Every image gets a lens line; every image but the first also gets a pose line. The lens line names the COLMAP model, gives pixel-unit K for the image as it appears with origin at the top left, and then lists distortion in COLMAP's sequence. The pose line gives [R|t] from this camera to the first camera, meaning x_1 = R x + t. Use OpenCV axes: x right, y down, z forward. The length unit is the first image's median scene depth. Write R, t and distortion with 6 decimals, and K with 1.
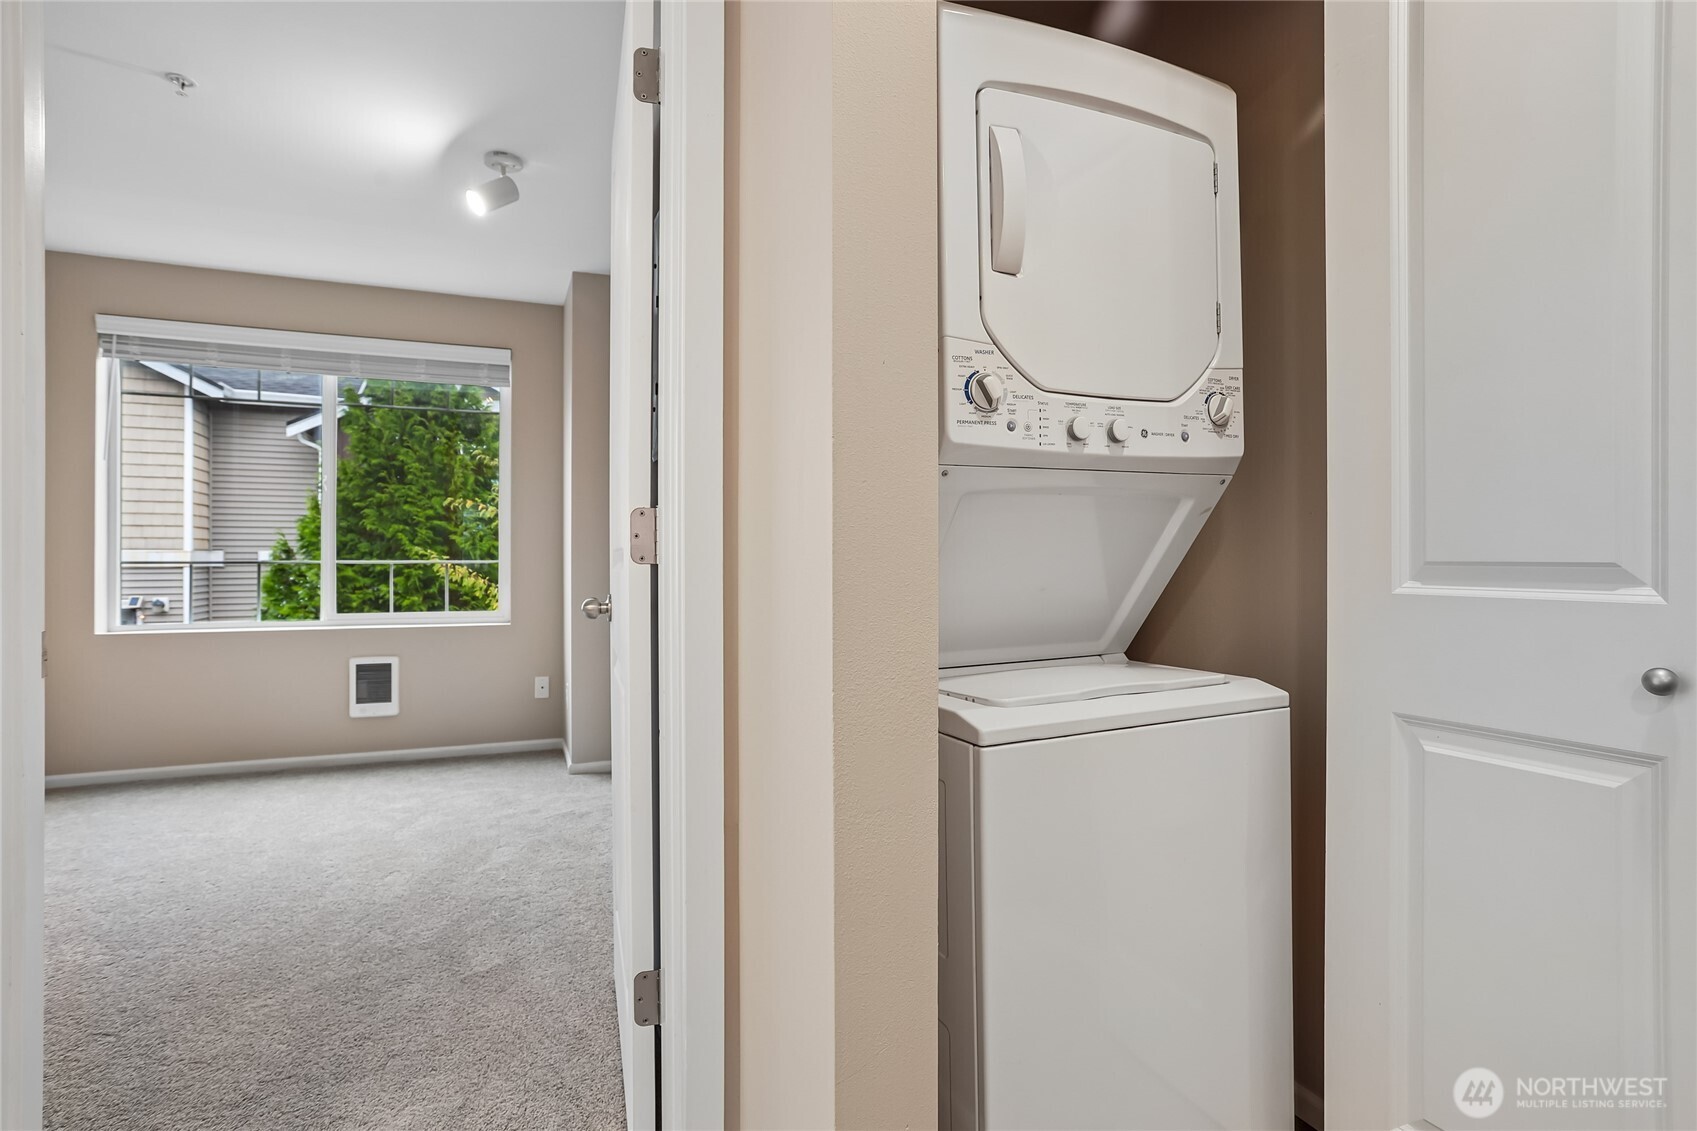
lens RADIAL K [[827.6, 0, 847.6], [0, 827.6, 555.4], [0, 0, 1]] dist [-0.052284, 0.034120]
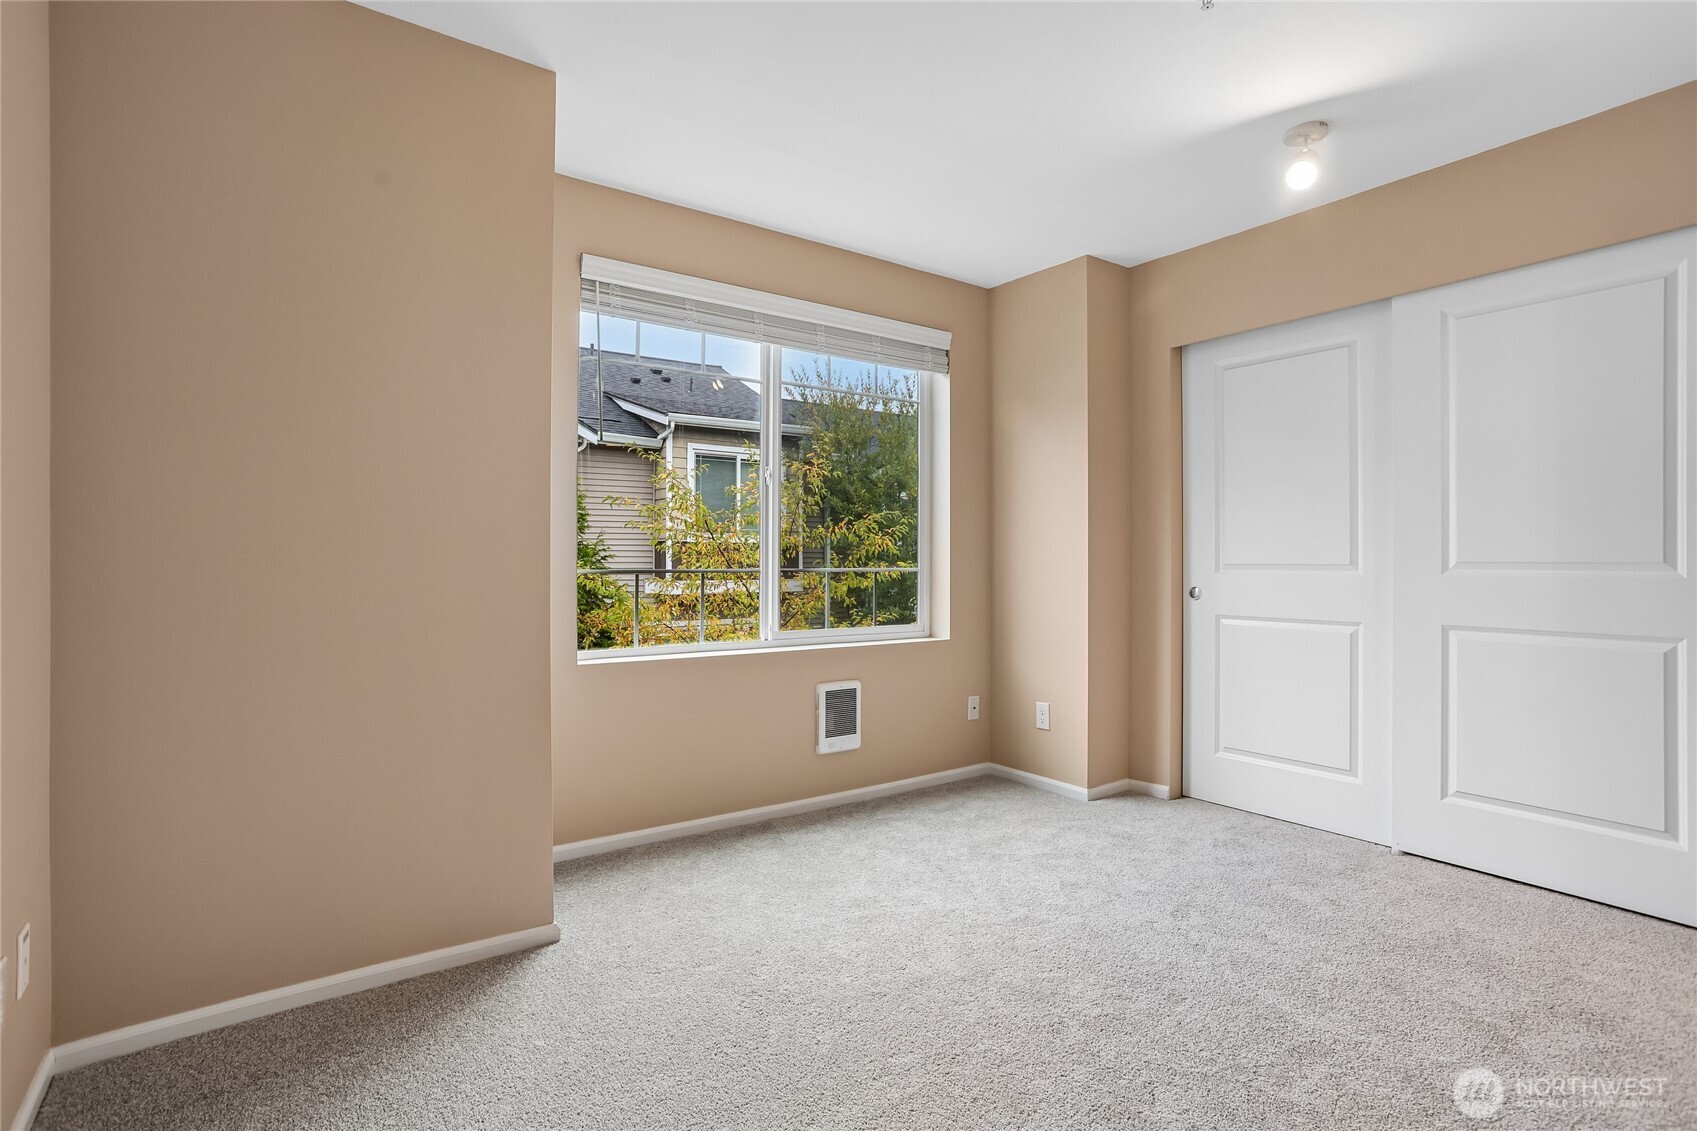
lens RADIAL K [[833.0, 0, 847.1], [0, 833.0, 546.6], [0, 0, 1]] dist [-0.056052, 0.035332]
pose [[0.974117, 0.004391, 0.226000, -0.341790], [-0.000207, 0.999828, -0.018530, 0.000243], [-0.226042, 0.018004, 0.973951, 0.068703]]
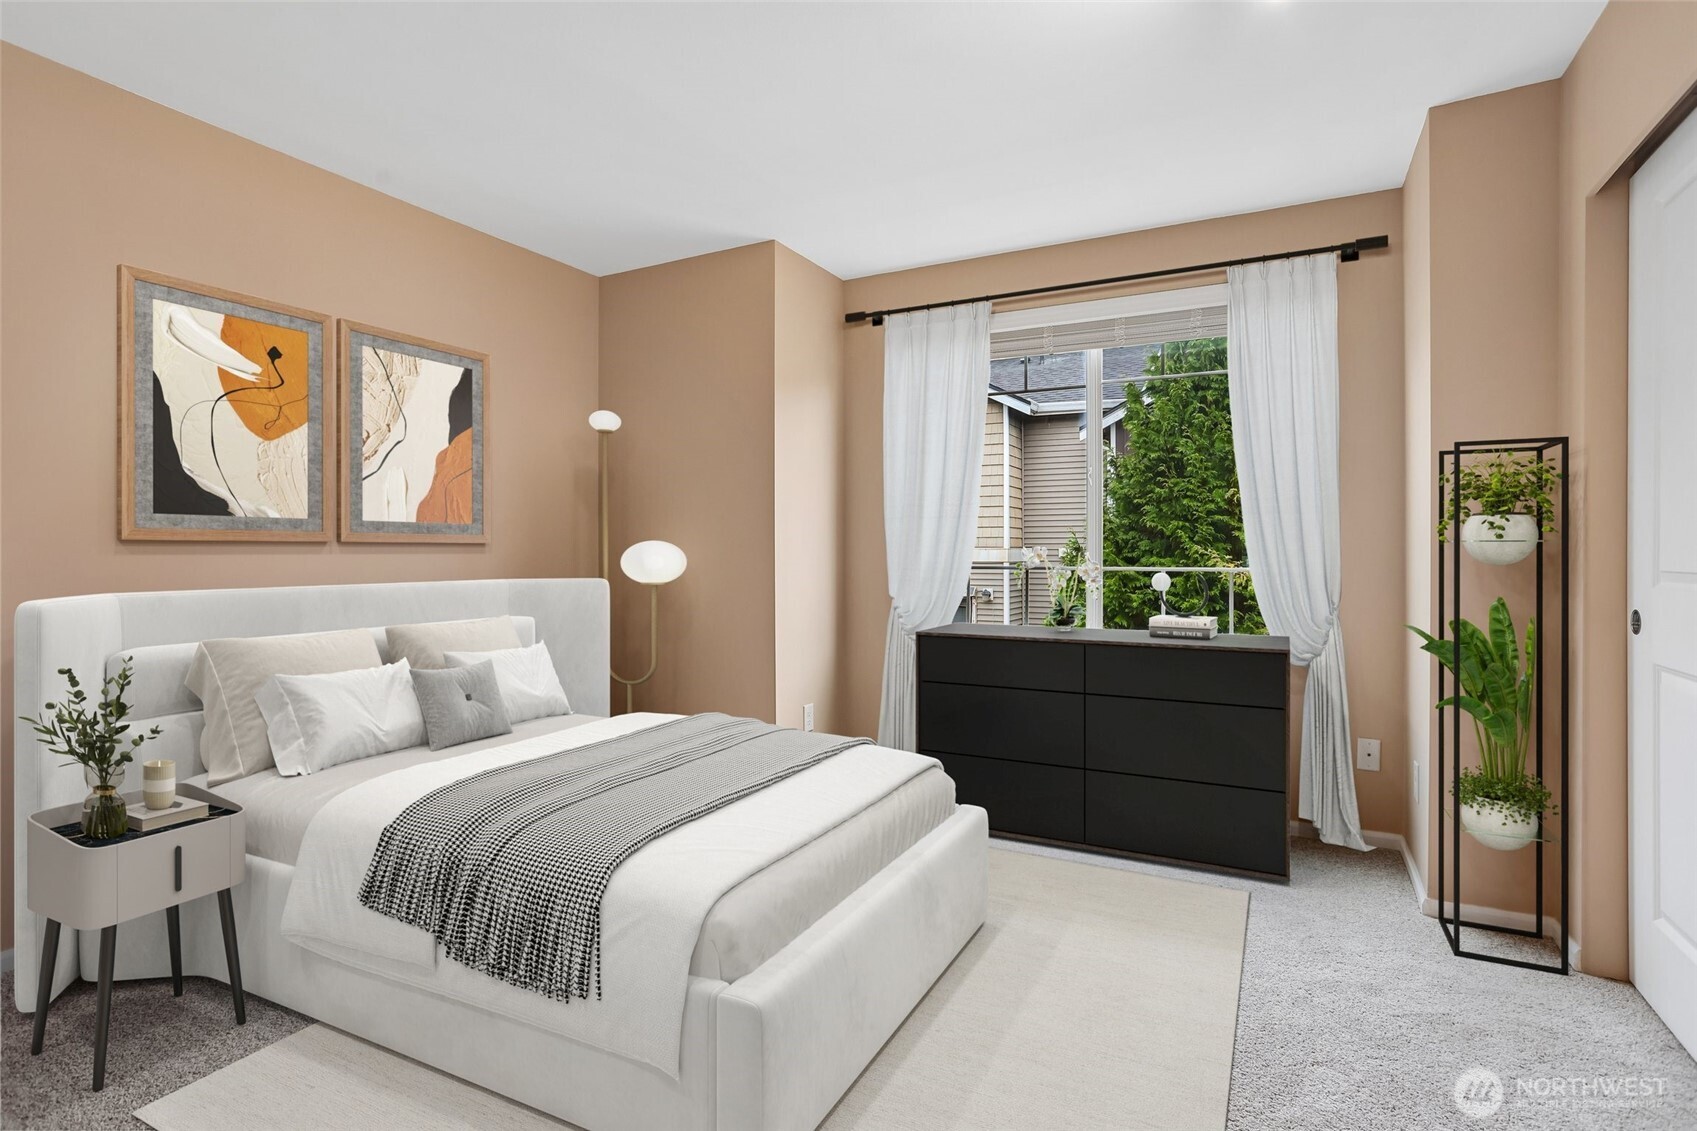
lens RADIAL K [[833.0, 0, 847.1], [0, 833.0, 546.6], [0, 0, 1]] dist [-0.056052, 0.035332]
pose [[0.630588, -0.002973, -0.776112, -0.056836], [-0.000429, 0.999991, -0.004179, -0.004375], [0.776117, 0.002968, 0.630581, 0.113796]]
